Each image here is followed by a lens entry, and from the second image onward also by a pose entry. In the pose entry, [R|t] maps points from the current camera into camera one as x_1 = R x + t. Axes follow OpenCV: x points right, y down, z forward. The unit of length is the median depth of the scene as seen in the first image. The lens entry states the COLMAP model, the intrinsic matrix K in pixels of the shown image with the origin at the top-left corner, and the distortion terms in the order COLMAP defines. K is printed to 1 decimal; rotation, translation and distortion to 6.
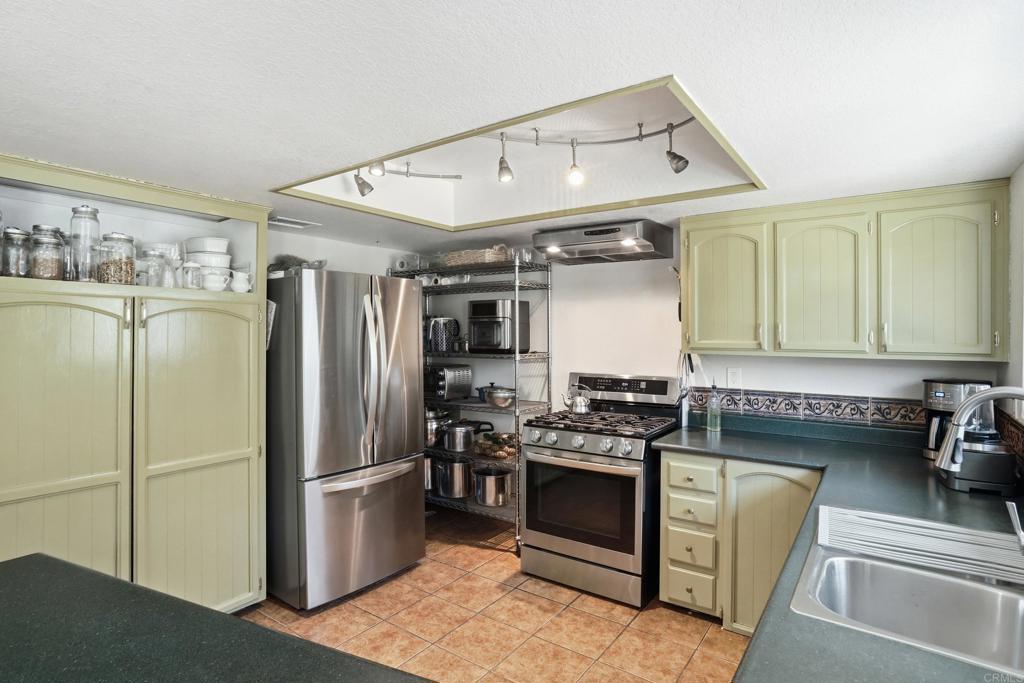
lens RADIAL K [[543.3, 0, 508.2], [0, 543.3, 334.3], [0, 0, 1]] dist [-0.021574, 0.002059]
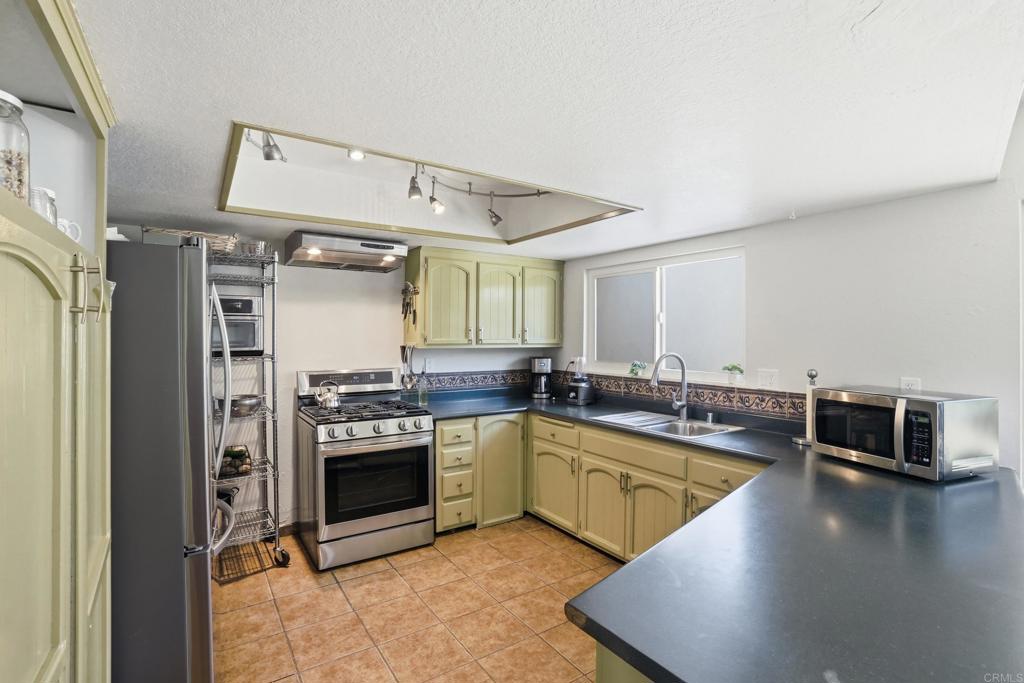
lens RADIAL K [[491.9, 0, 512.7], [0, 491.9, 340.7], [0, 0, 1]] dist [-0.006849, 0.000409]
pose [[0.353205, -0.013720, 0.935445, -0.793390], [0.000298, 0.999894, 0.014552, -0.001815], [-0.935546, -0.004861, 0.353172, 0.396886]]
